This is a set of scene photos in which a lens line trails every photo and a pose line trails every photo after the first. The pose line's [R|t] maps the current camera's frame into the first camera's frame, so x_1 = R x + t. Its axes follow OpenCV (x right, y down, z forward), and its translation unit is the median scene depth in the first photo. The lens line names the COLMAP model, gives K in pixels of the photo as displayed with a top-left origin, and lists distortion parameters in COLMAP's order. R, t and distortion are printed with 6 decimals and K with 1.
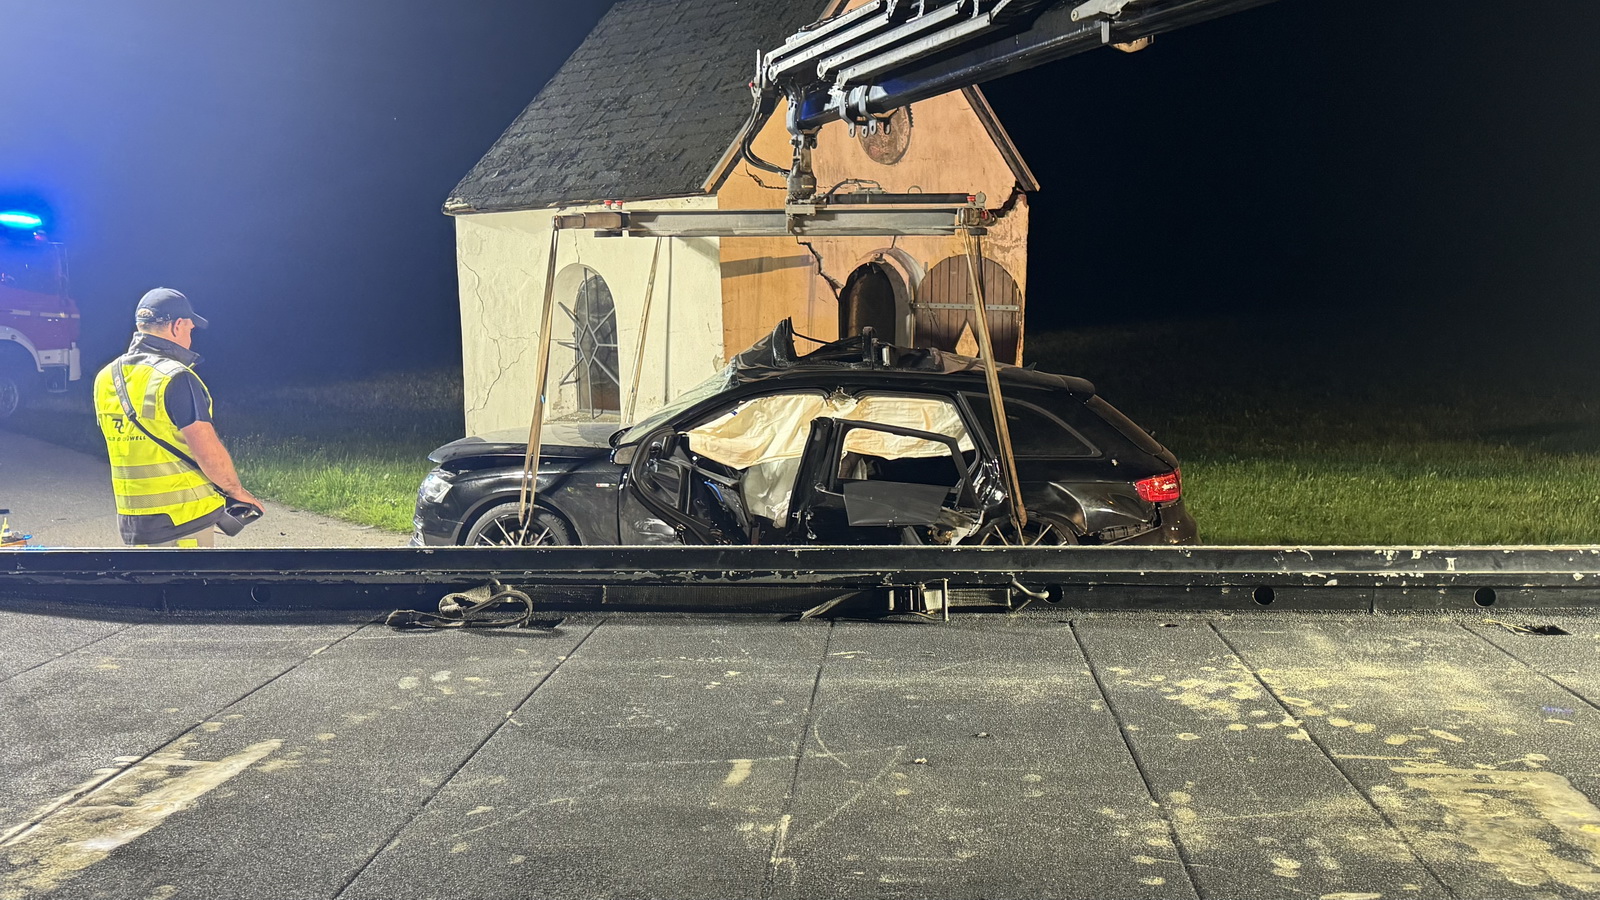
lens RADIAL K [[1489.8, 0, 787.0], [0, 1489.8, 464.9], [0, 0, 1]] dist [0.151842, 0.000000]
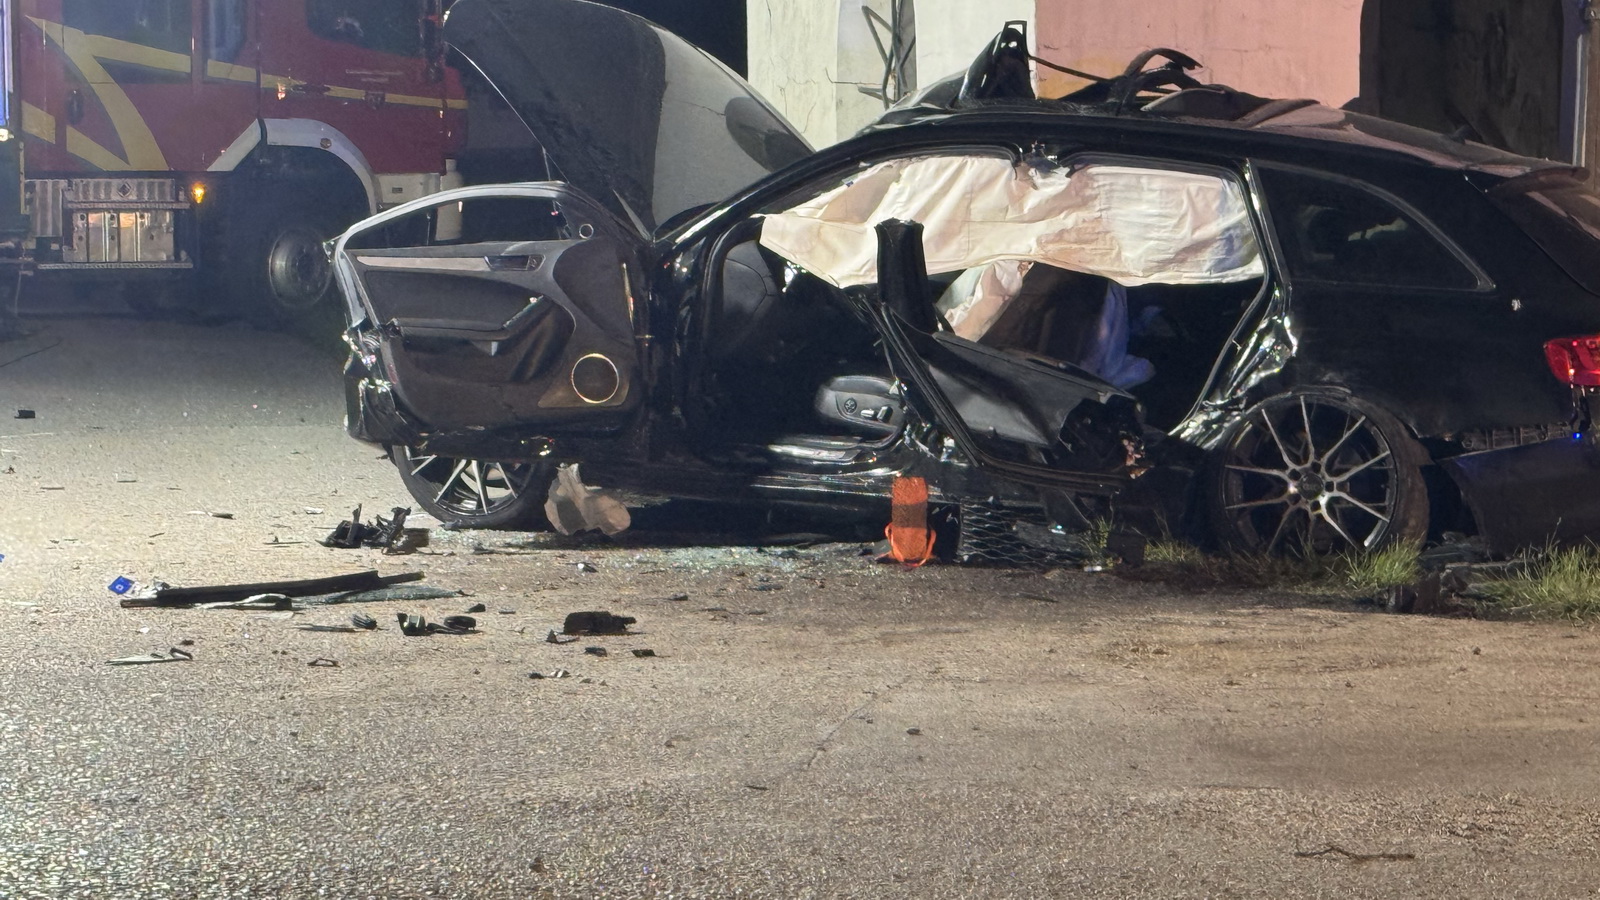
lens RADIAL K [[4331.5, 0, 799.3], [0, 4331.5, 445.5], [0, 0, 1]] dist [0.154306, 0.000000]
pose [[0.892449, 0.048173, -0.448569, 0.451496], [-0.066862, 0.997426, -0.025908, 0.067961], [0.446166, 0.053114, 0.893373, -0.248391]]
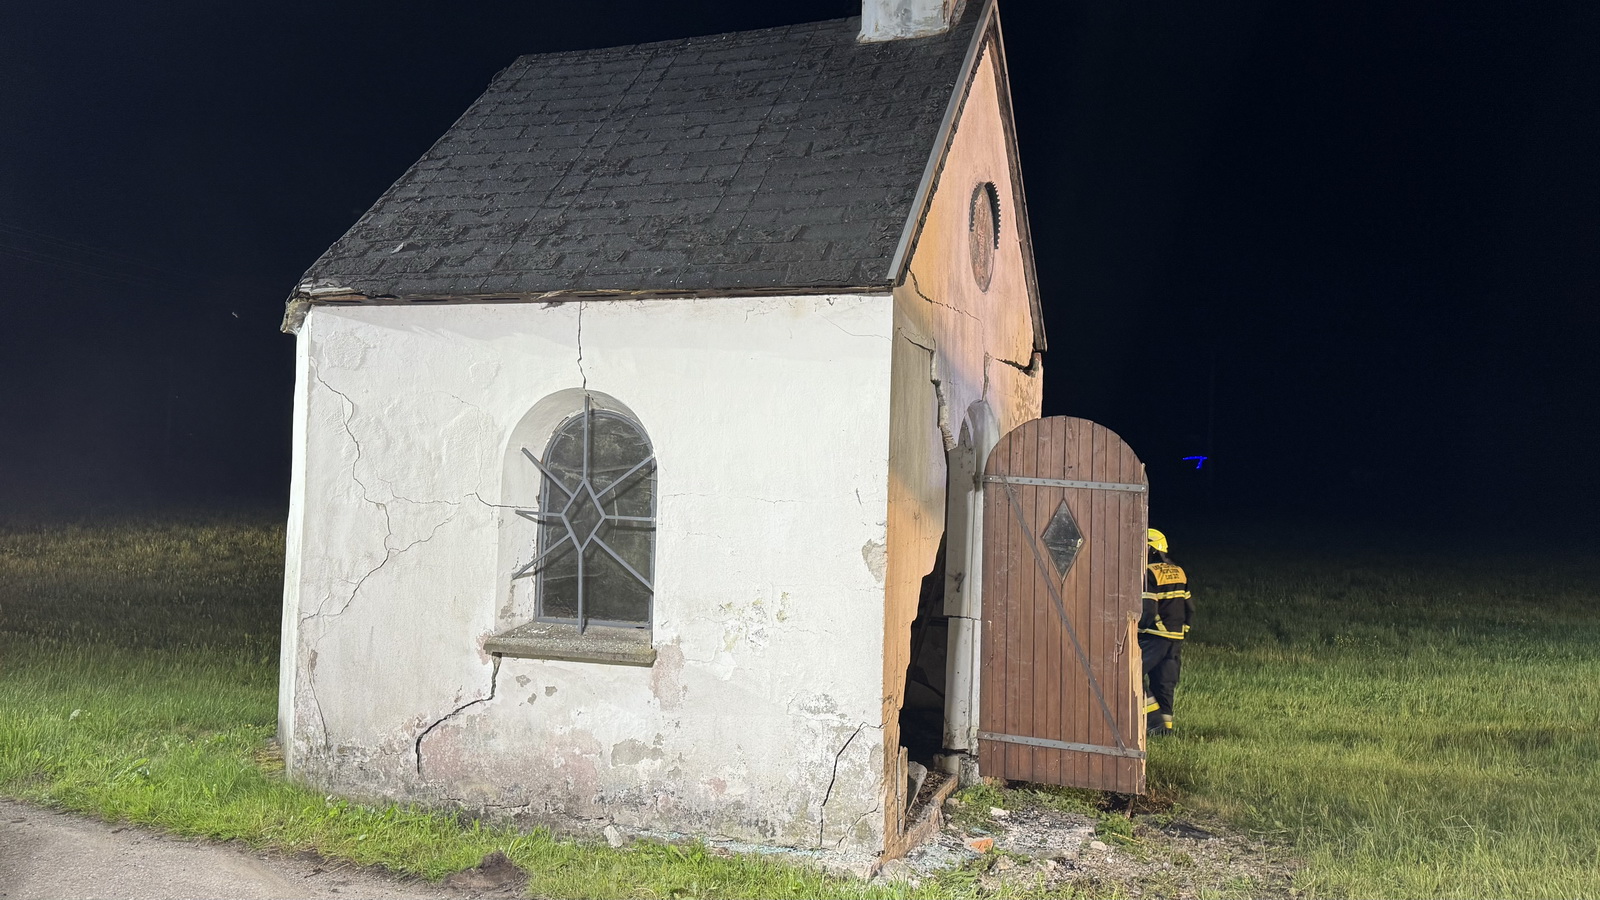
lens RADIAL K [[1268.5, 0, 804.0], [0, 1268.5, 452.6], [0, 0, 1]] dist [0.048805, -0.010402]
pose [[0.910954, 0.054844, 0.408845, -0.256108], [0.000558, 0.990957, -0.134176, -0.033324], [-0.412507, 0.122456, 0.902686, 0.449605]]
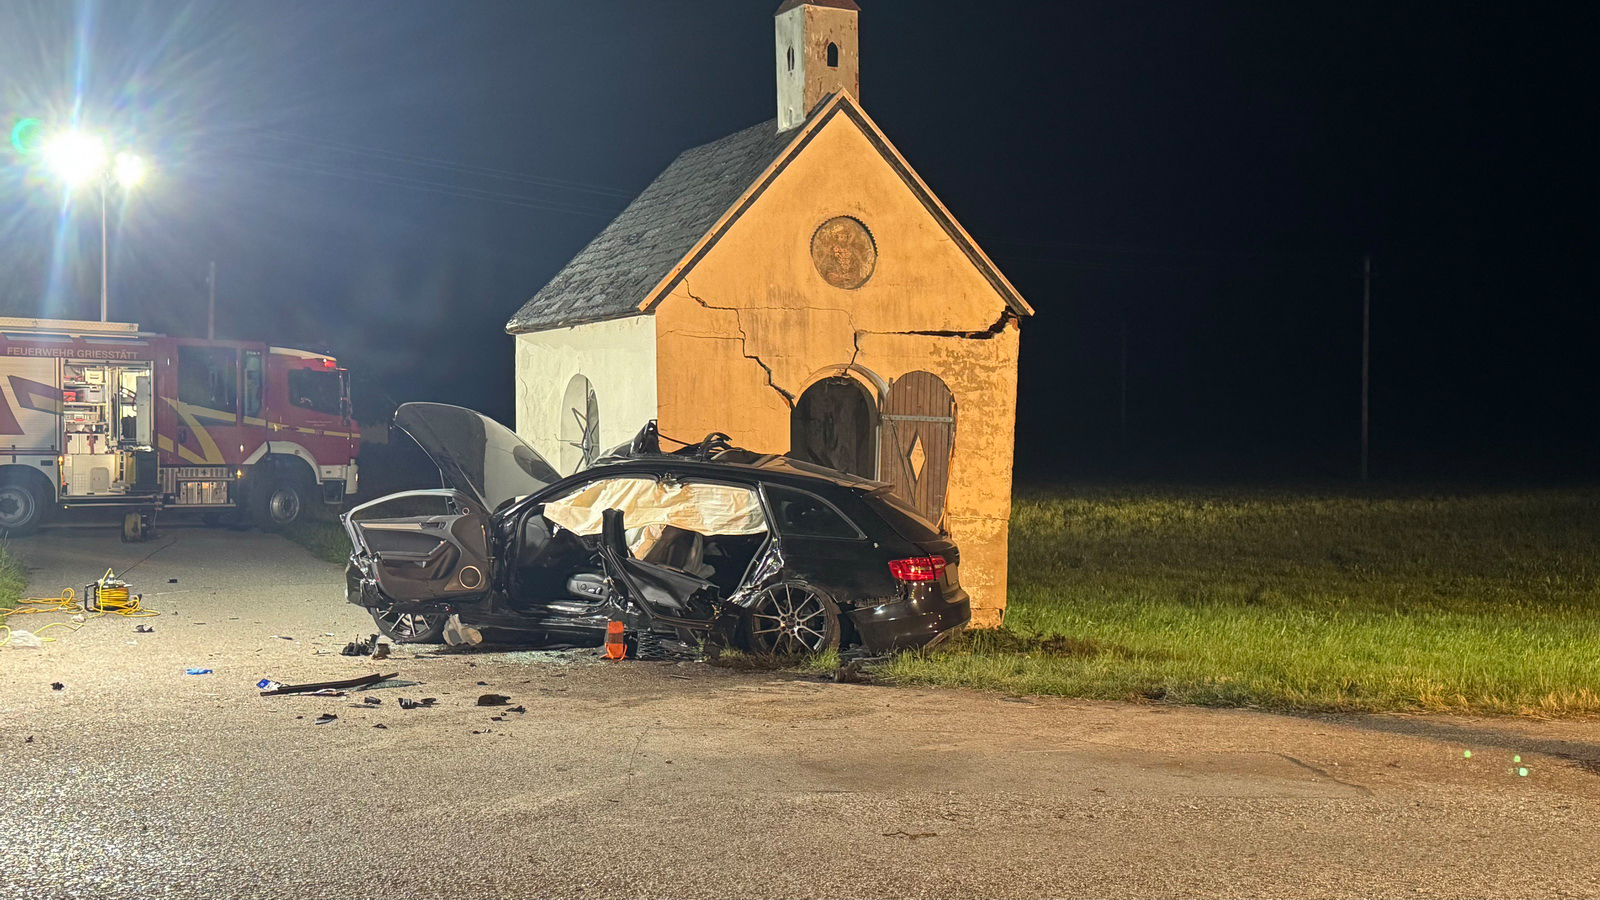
lens RADIAL K [[1722.1, 0, 808.5], [0, 1722.1, 447.2], [0, 0, 1]] dist [0.119915, 0.000000]
pose [[0.962506, 0.025014, -0.270105, 0.364618], [-0.054996, 0.993054, -0.104010, 0.045261], [0.265627, 0.114965, 0.957196, -0.193575]]
